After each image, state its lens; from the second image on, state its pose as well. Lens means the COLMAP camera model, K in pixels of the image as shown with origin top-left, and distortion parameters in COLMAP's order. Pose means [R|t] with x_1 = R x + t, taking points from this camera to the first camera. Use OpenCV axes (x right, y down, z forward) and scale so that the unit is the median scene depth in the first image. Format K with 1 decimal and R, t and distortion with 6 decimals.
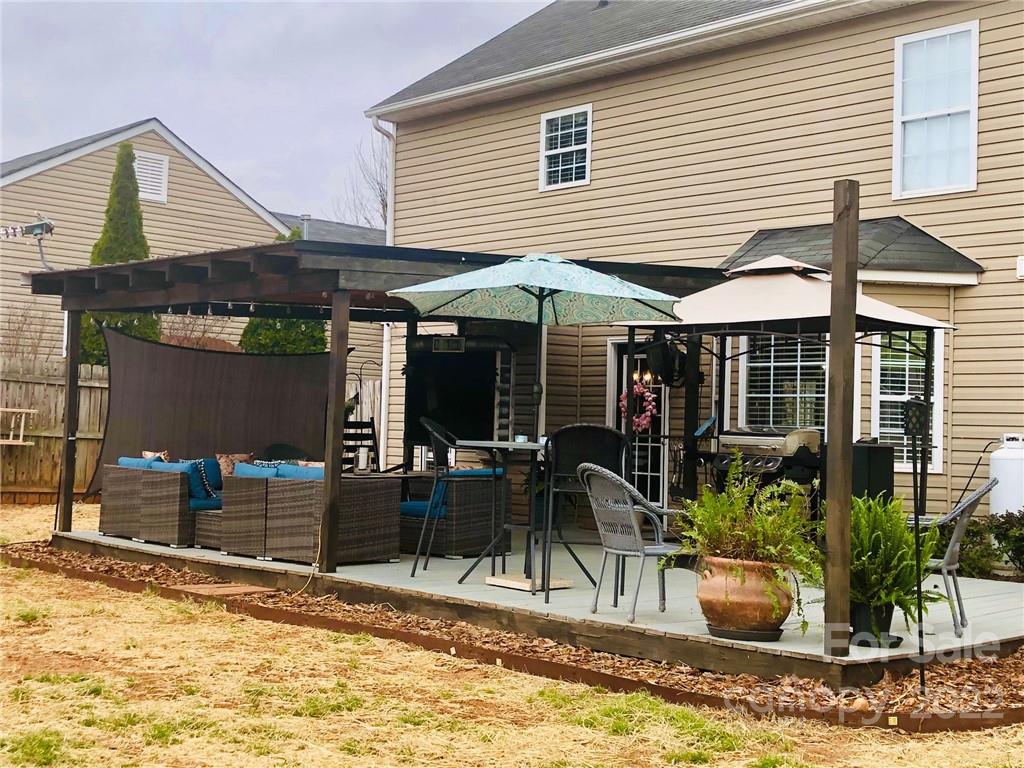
lens RADIAL K [[1324.3, 0, 513.7], [0, 1324.3, 373.0], [0, 0, 1]] dist [0.082757, 0.000000]
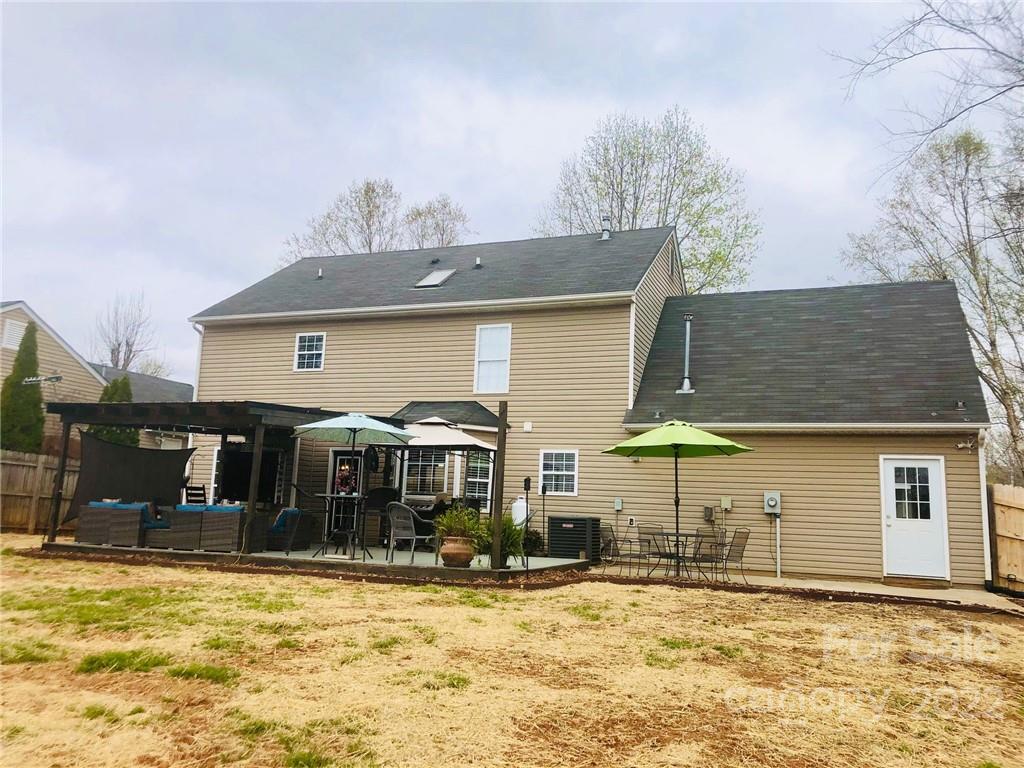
lens RADIAL K [[844.9, 0, 506.2], [0, 844.9, 385.5], [0, 0, 1]] dist [0.040770, -0.034680]
pose [[0.911246, 0.070828, 0.405728, -0.248534], [-0.031291, 0.994161, -0.103273, 0.004959], [-0.410673, 0.081411, 0.908141, -0.335224]]
